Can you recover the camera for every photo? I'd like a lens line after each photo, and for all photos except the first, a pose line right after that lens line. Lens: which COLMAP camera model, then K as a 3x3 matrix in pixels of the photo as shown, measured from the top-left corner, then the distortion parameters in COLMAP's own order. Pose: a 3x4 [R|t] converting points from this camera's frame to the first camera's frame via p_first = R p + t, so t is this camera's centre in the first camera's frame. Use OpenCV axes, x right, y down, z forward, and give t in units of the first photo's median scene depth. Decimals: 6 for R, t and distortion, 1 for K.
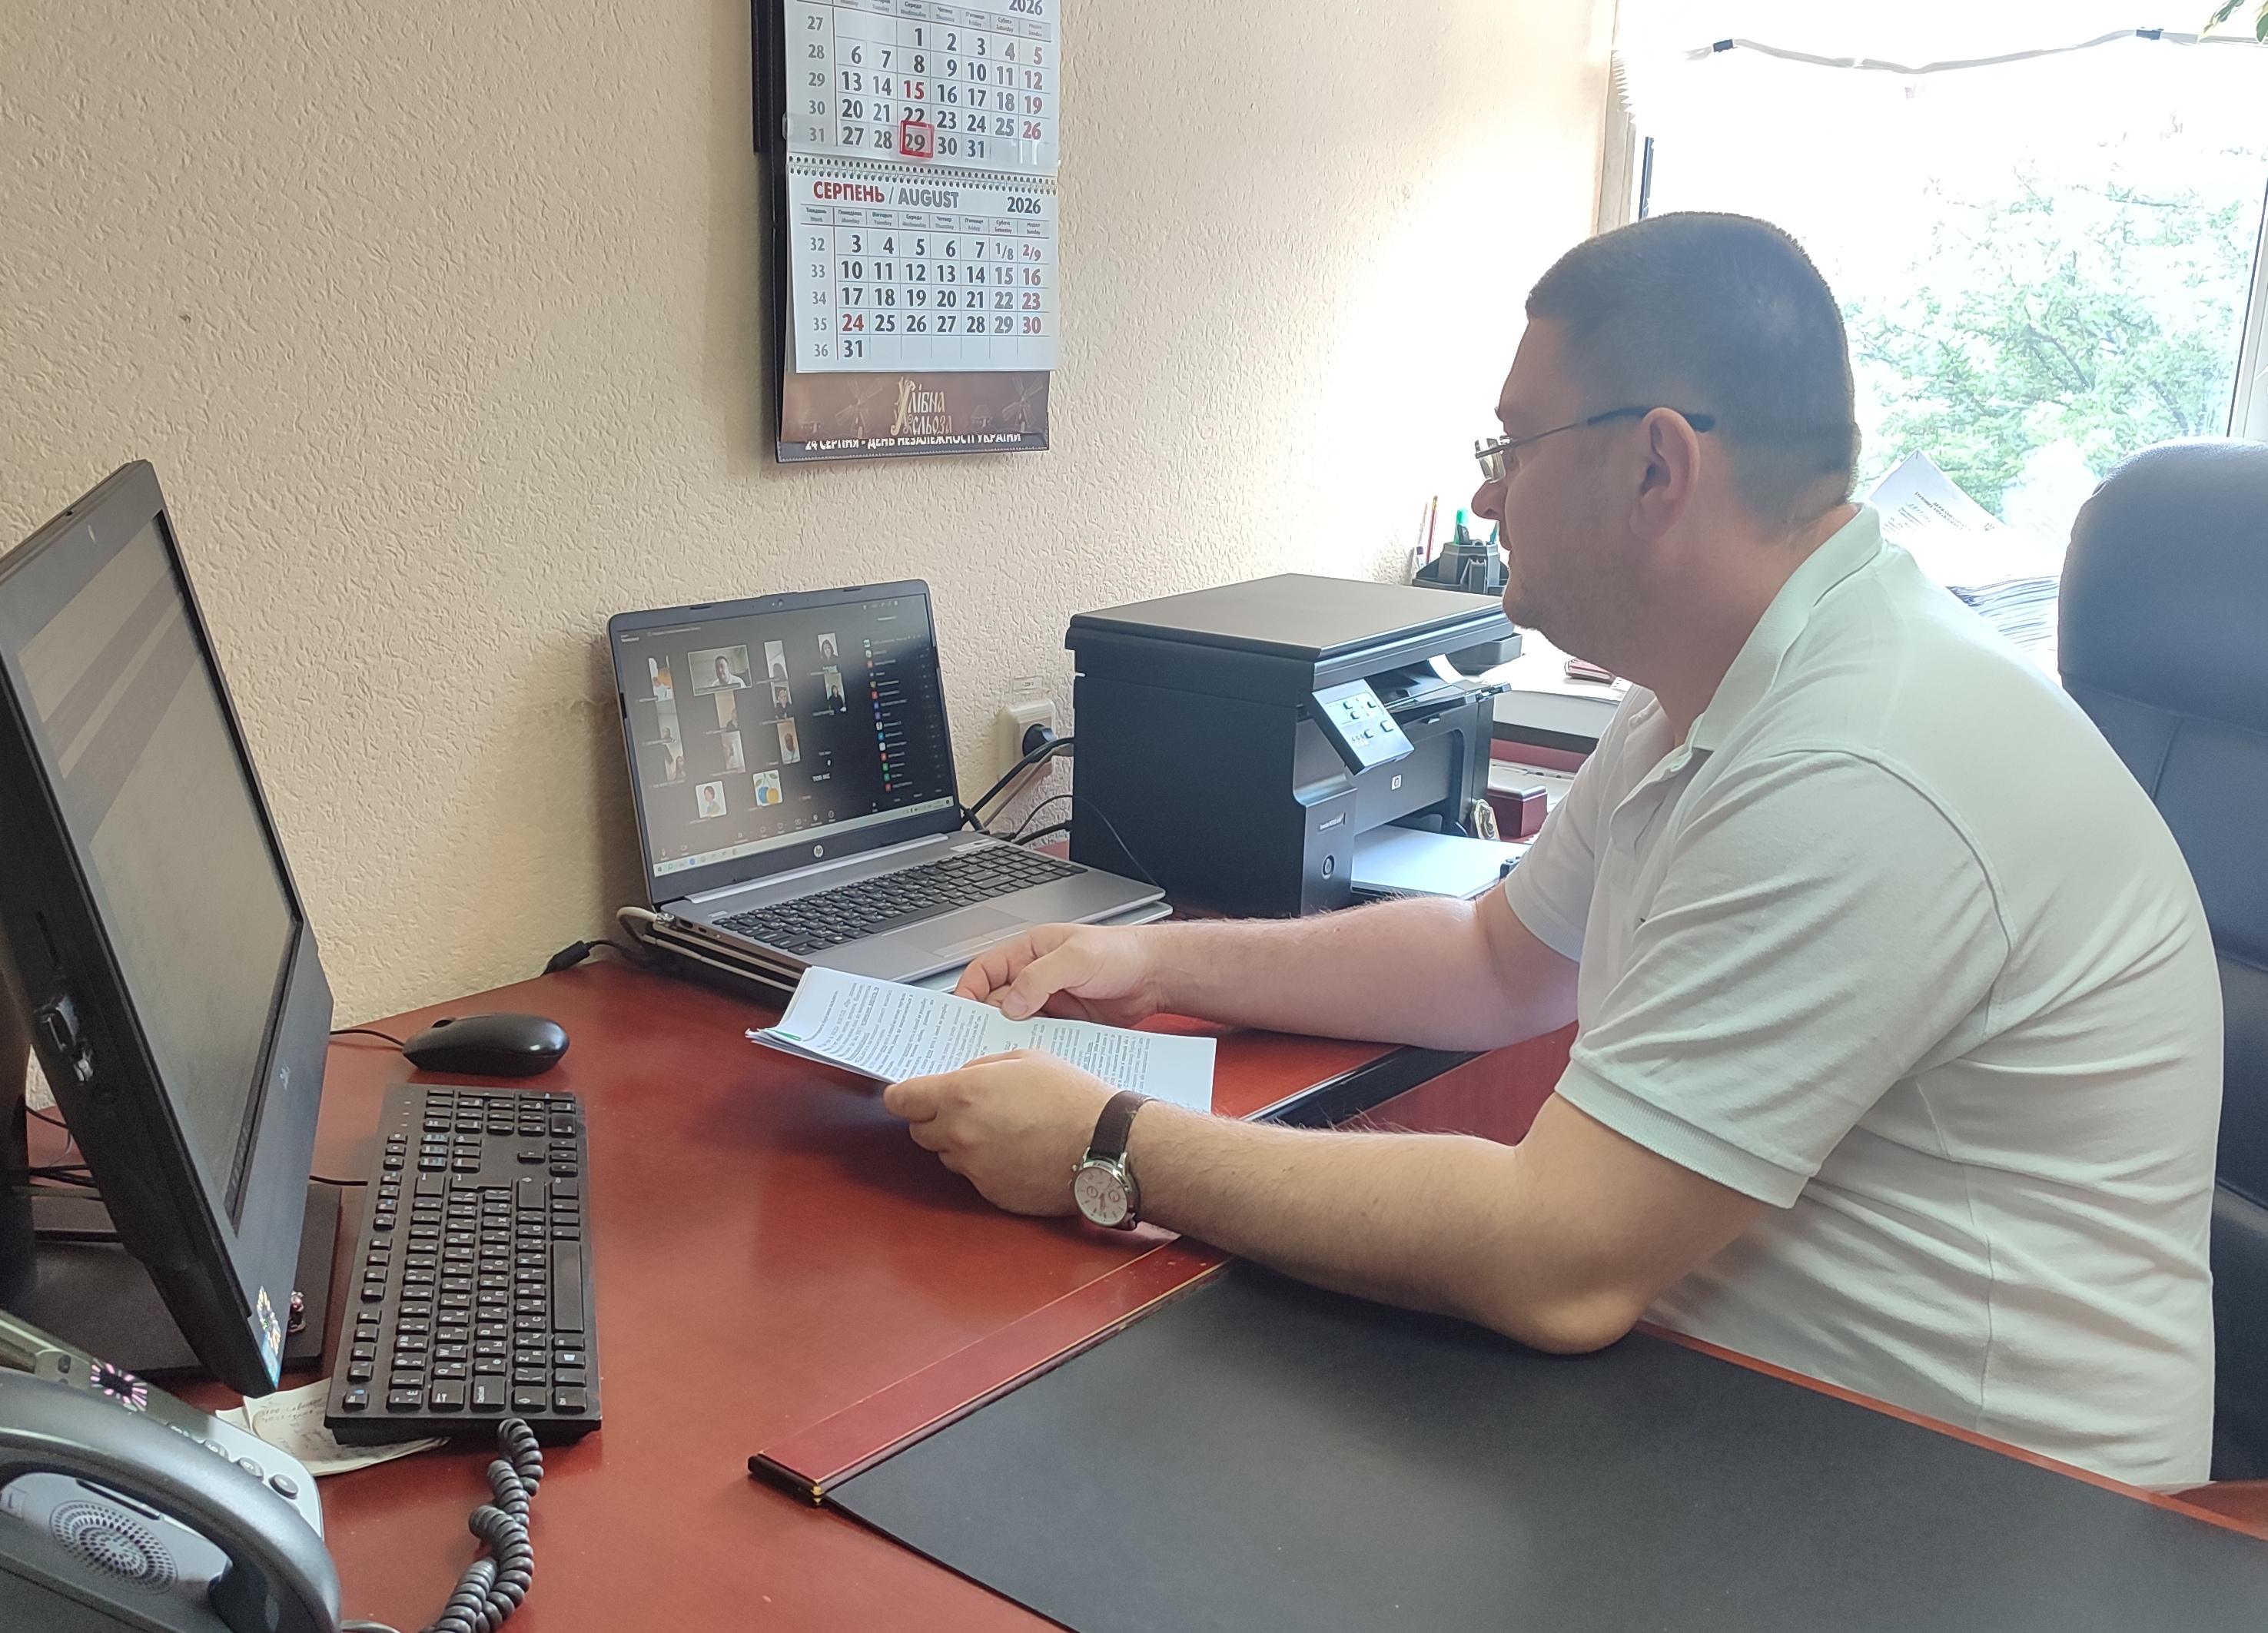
lens RADIAL K [[2226.3, 0, 1135.8], [0, 2226.3, 813.0], [0, 0, 1]] dist [-0.012297, 0.000000]
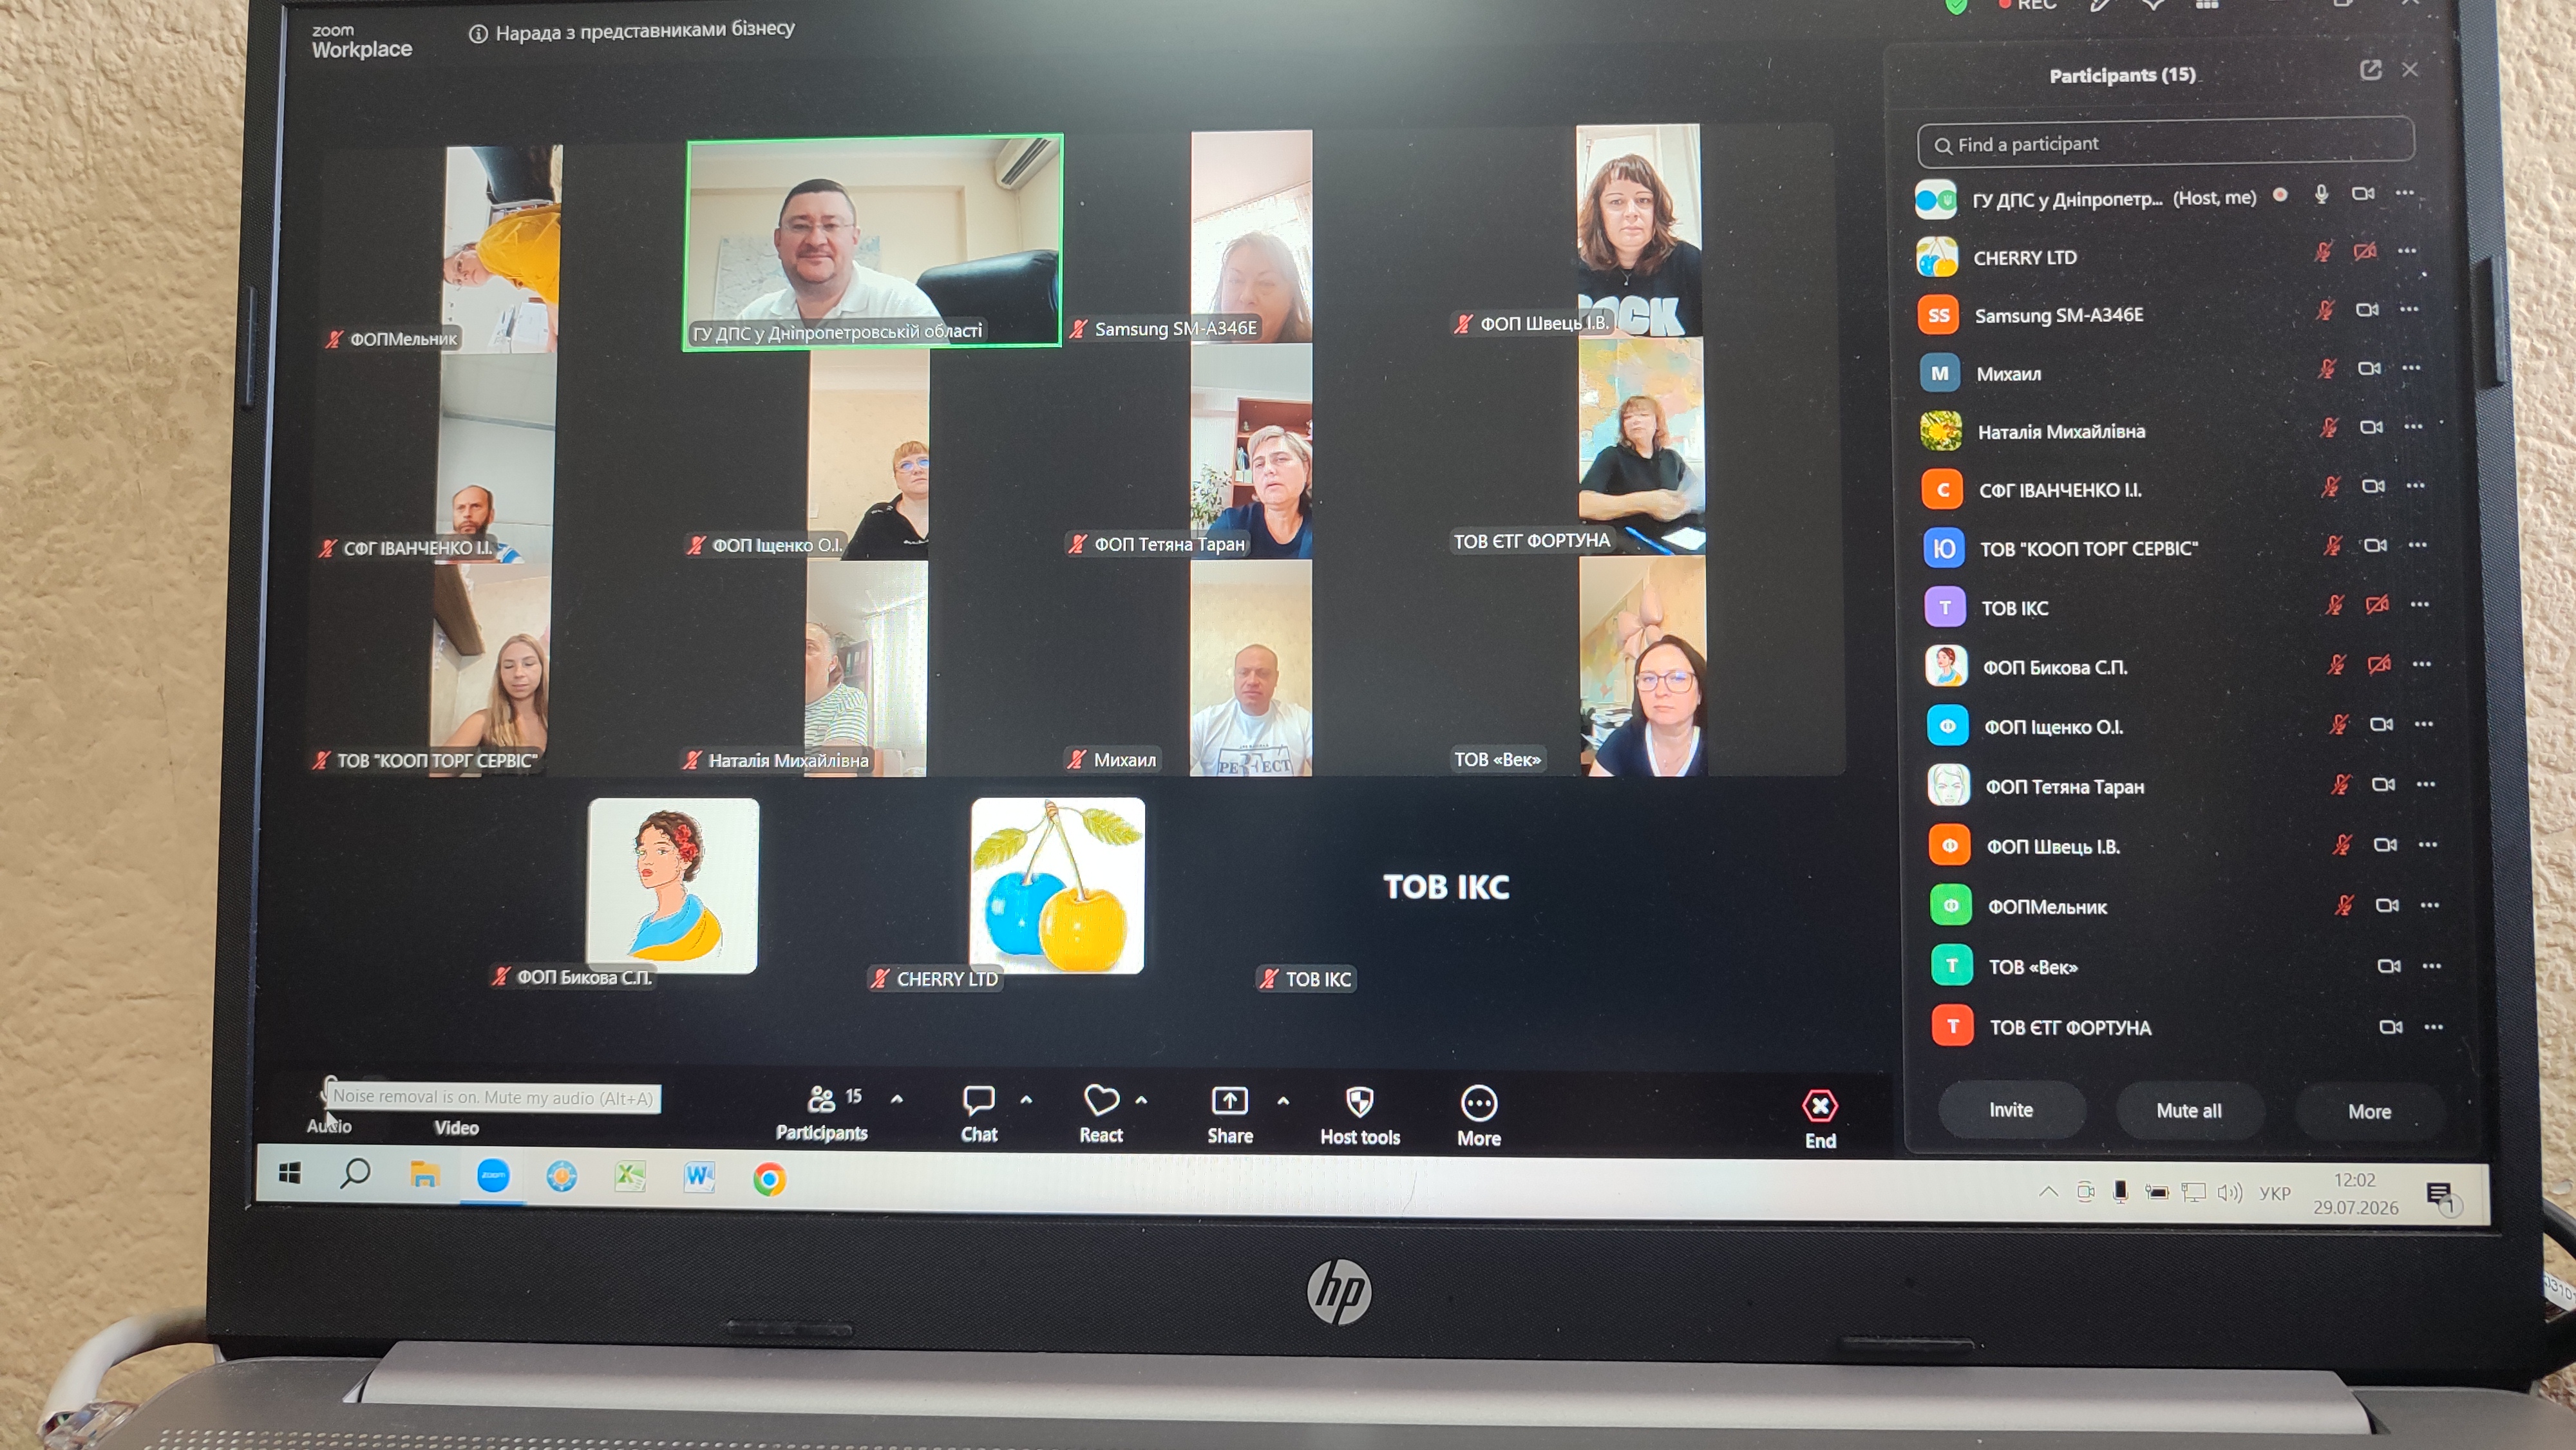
lens RADIAL K [[1878.9, 0, 1288.3], [0, 1878.9, 723.3], [0, 0, 1]] dist [-0.000935, 0.003578]
pose [[0.578342, 0.076515, -0.812198, -0.026629], [-0.162055, 0.986526, -0.022457, -0.024332], [0.799537, 0.144608, 0.582949, 0.925863]]
